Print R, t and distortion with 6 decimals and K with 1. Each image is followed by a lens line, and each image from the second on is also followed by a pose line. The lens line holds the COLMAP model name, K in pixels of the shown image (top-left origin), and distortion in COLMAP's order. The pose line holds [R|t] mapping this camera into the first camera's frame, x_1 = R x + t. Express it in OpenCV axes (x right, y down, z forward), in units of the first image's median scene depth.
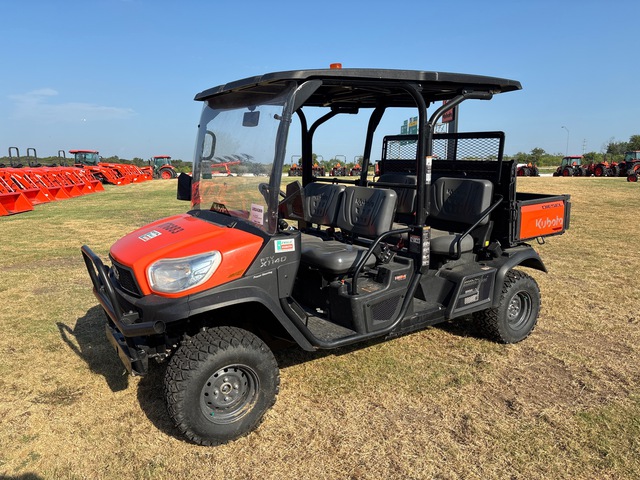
lens RADIAL K [[497.9, 0, 320.0], [0, 497.9, 240.0], [0, 0, 1]] dist [0.000696, 0.001105]
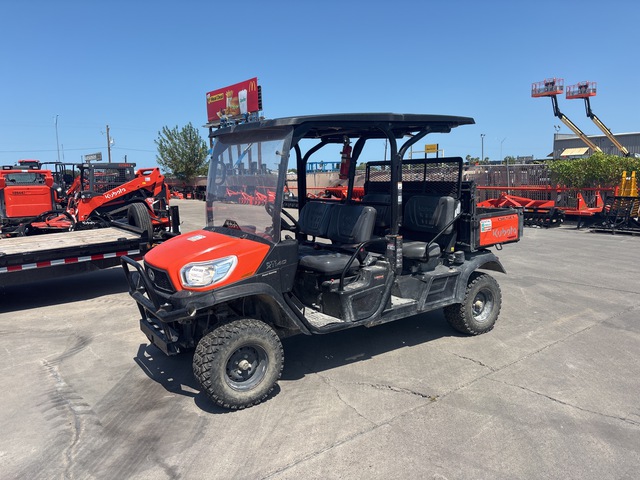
lens RADIAL K [[504.2, 0, 320.0], [0, 504.2, 240.0], [0, 0, 1]] dist [-0.004415, -0.002615]
pose [[0.999794, -0.017744, 0.009899, 0.003861], [0.018123, 0.999051, -0.039617, 0.029470], [-0.009187, 0.039788, 0.999166, -0.249706]]
